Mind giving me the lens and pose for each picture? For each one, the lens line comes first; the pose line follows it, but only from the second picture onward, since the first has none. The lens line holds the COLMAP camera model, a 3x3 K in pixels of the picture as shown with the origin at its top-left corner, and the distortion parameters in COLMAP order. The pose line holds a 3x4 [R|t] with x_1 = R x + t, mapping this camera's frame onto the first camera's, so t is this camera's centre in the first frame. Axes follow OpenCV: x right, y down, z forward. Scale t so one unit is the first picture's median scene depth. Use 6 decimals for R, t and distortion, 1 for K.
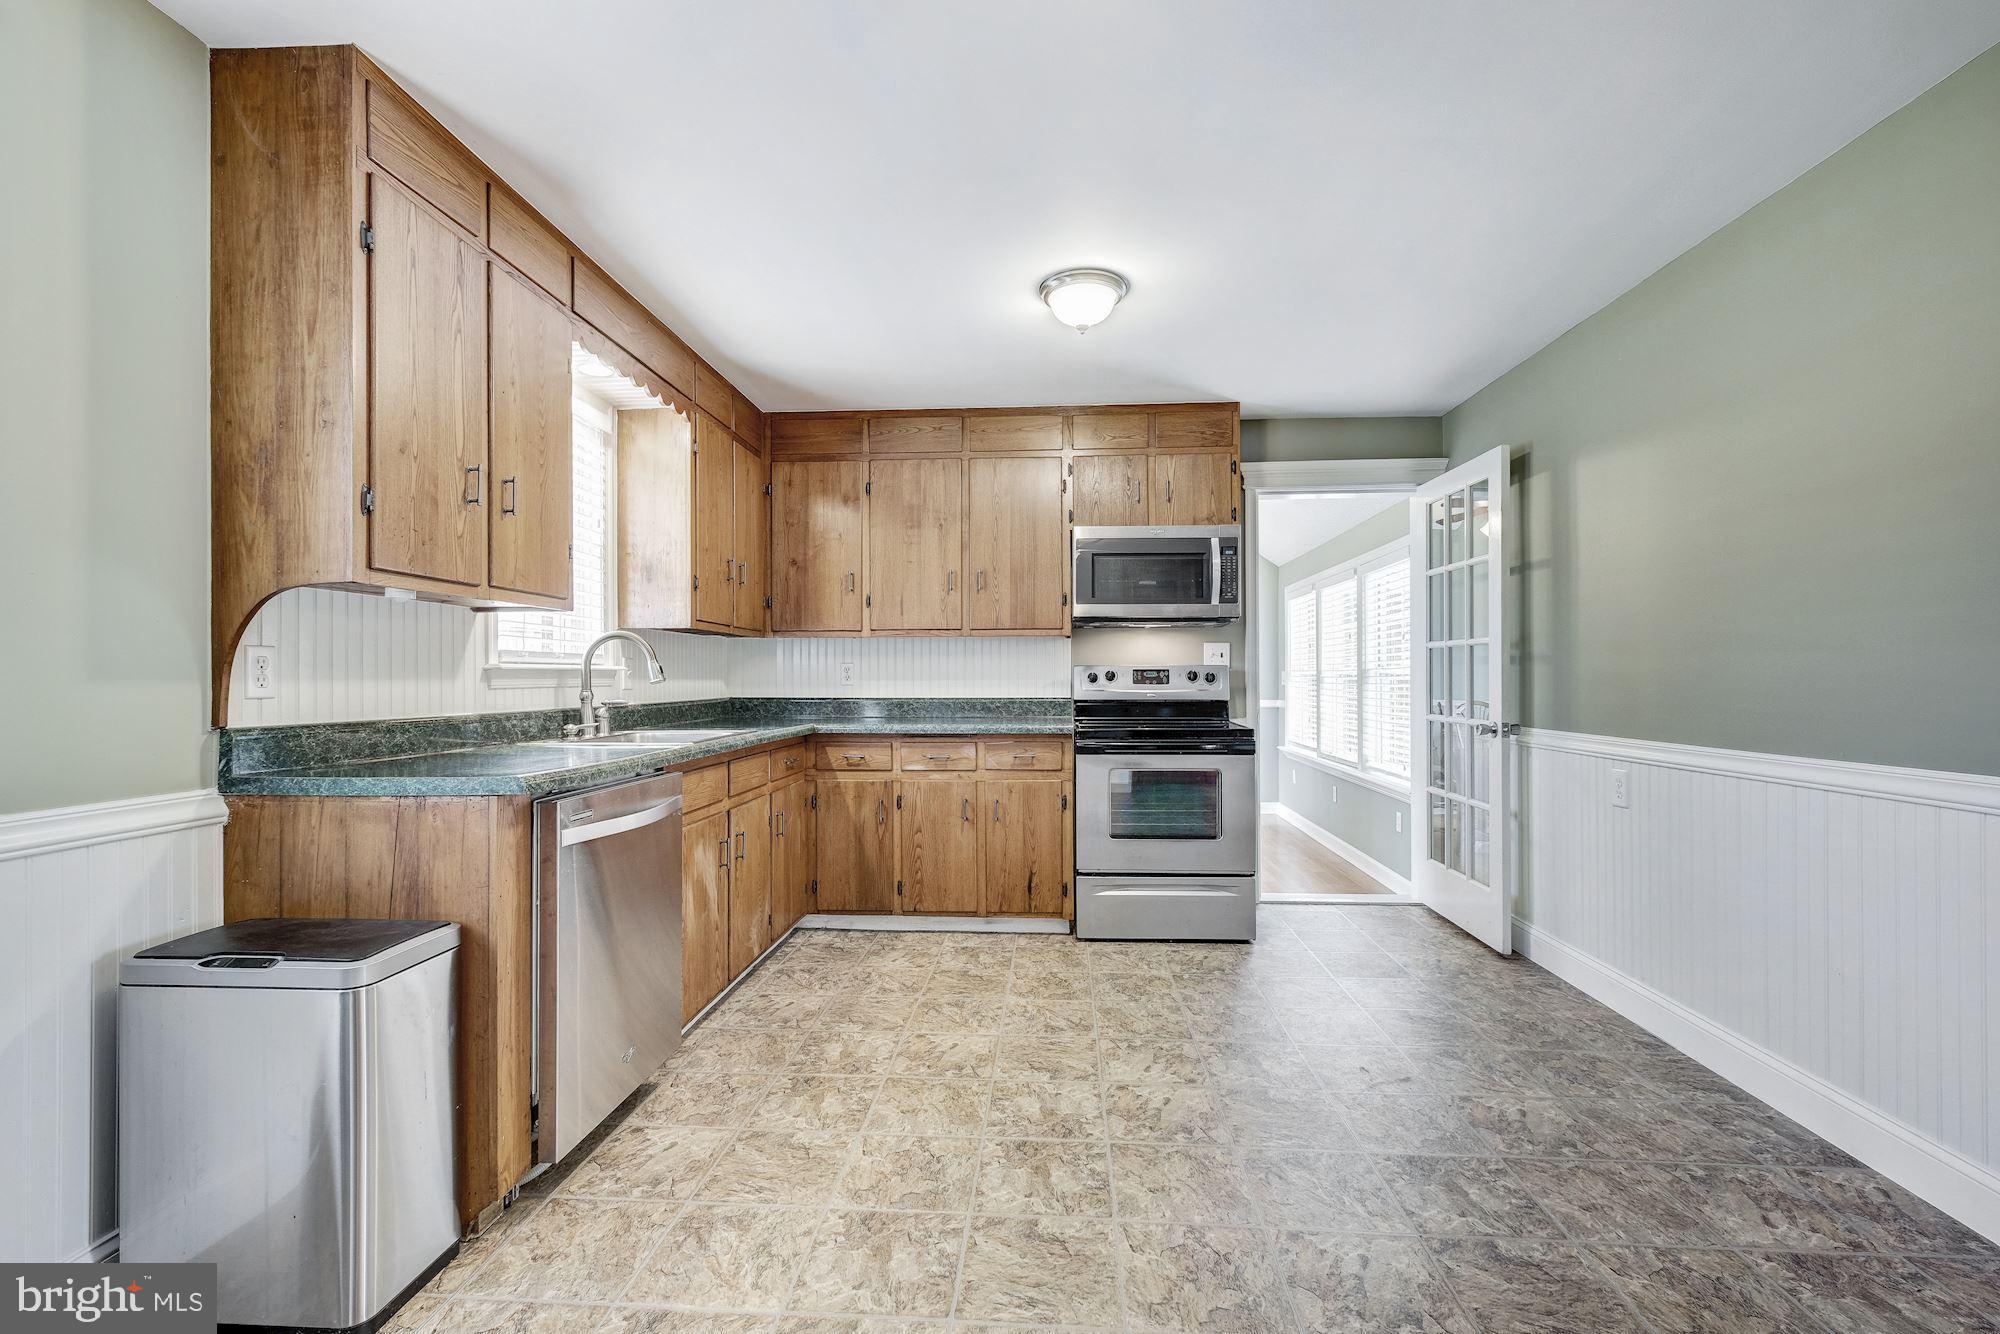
lens RADIAL K [[843.3, 0, 1000.0], [0, 843.3, 667.0], [0, 0, 1]] dist [-0.000910, -0.000083]
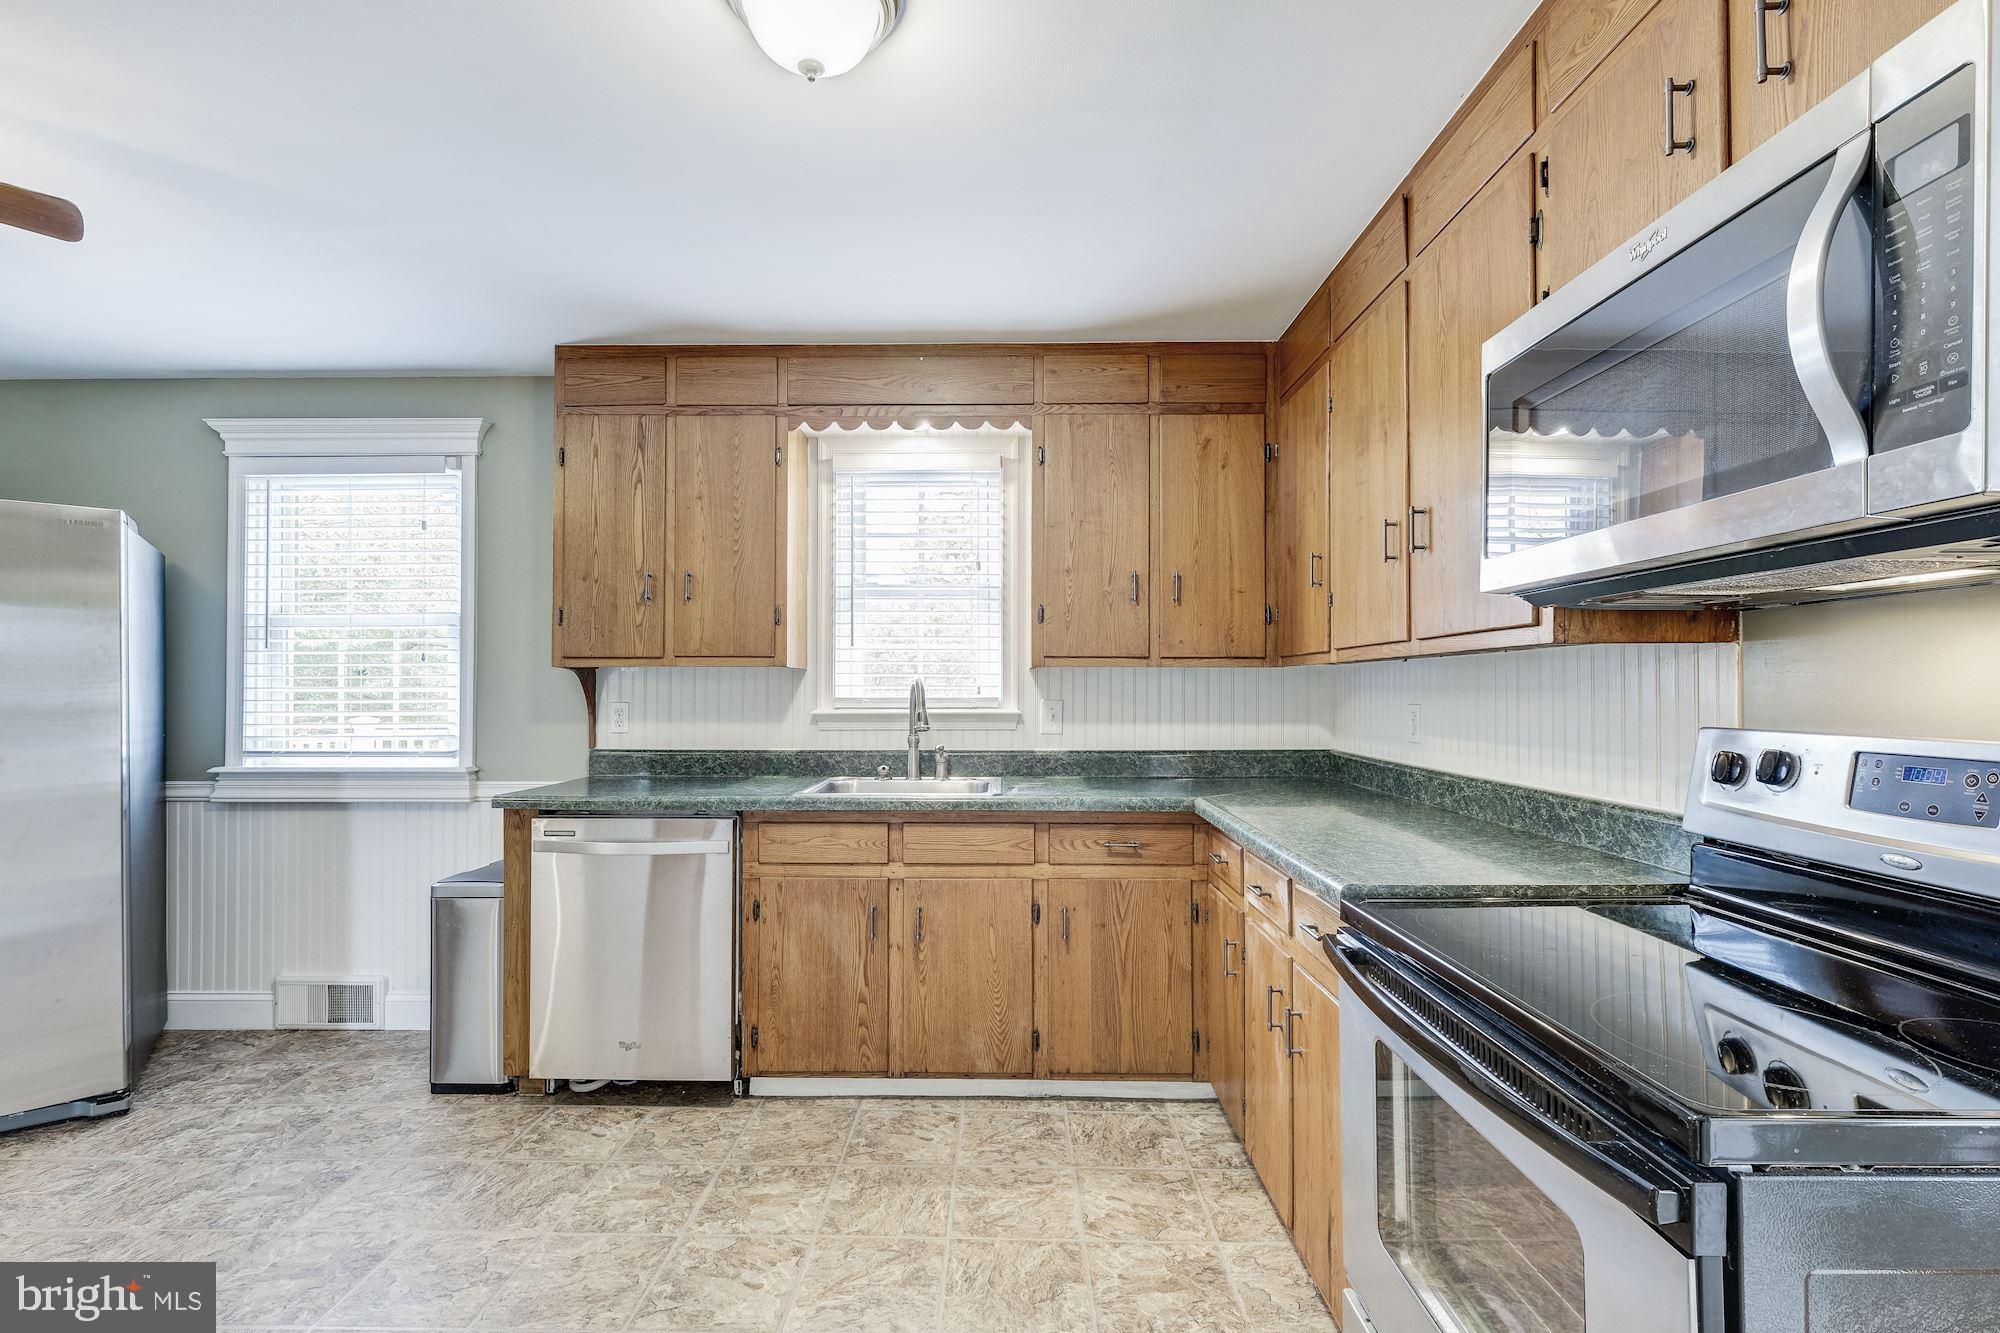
lens RADIAL K [[883.8, 0, 1004.5], [0, 883.8, 677.7], [0, 0, 1]] dist [-0.001809, -0.000162]
pose [[0.065519, -0.010787, -0.997793, 0.611068], [0.012241, 0.999875, -0.010006, -0.030094], [0.997776, -0.011558, 0.065643, 1.047797]]
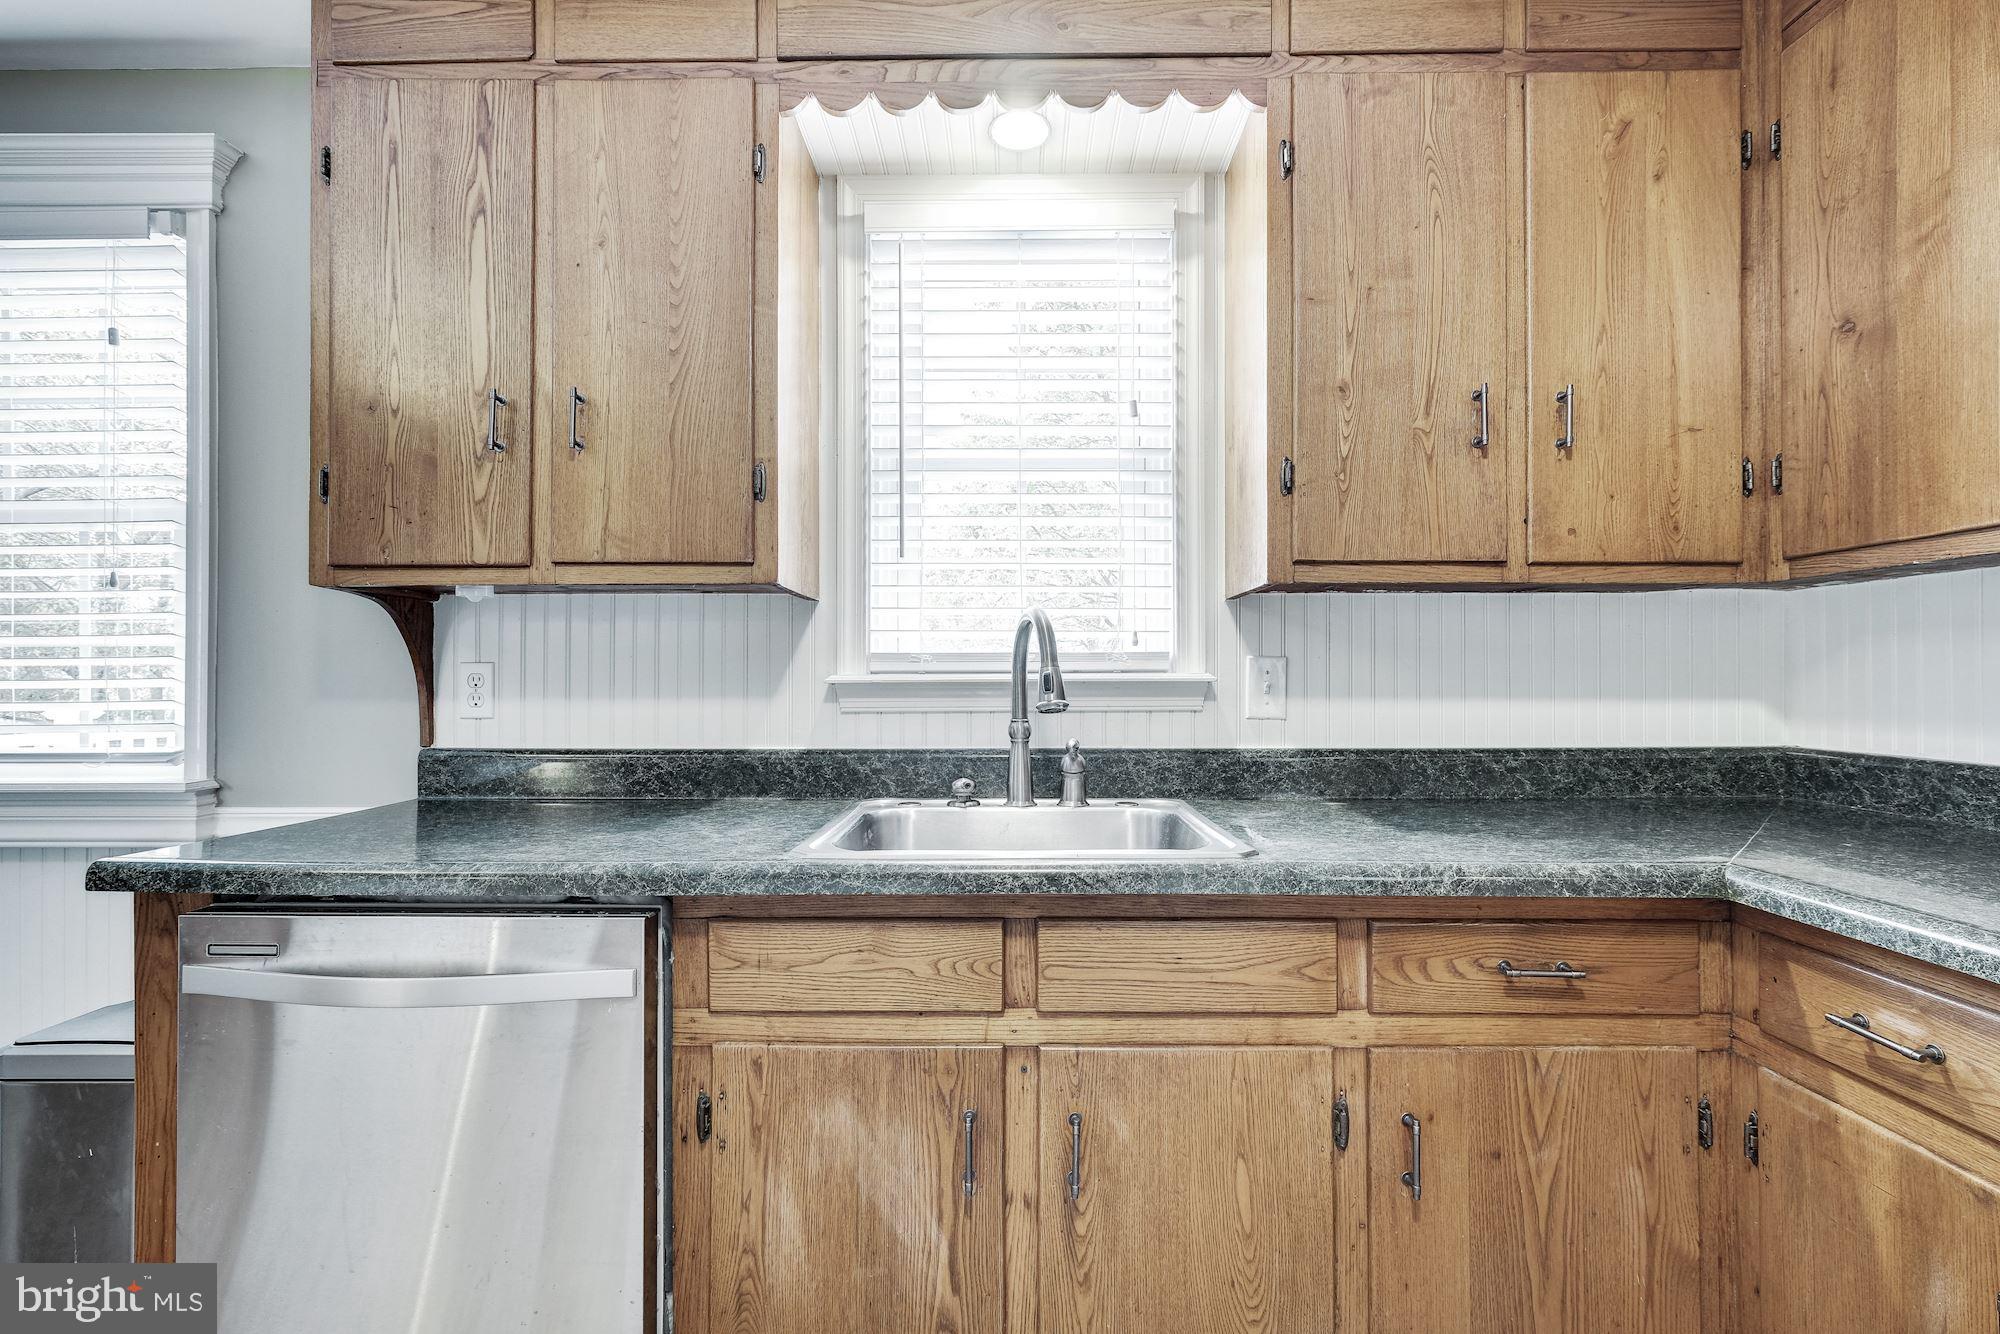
lens RADIAL K [[869.0, 0, 1008.1], [0, 869.0, 672.2], [0, 0, 1]] dist [0.001907, 0.000239]
pose [[0.058349, -0.005070, -0.998283, 0.078493], [0.014161, 0.999891, -0.004251, -0.000910], [0.998196, -0.013888, 0.058414, 0.965812]]
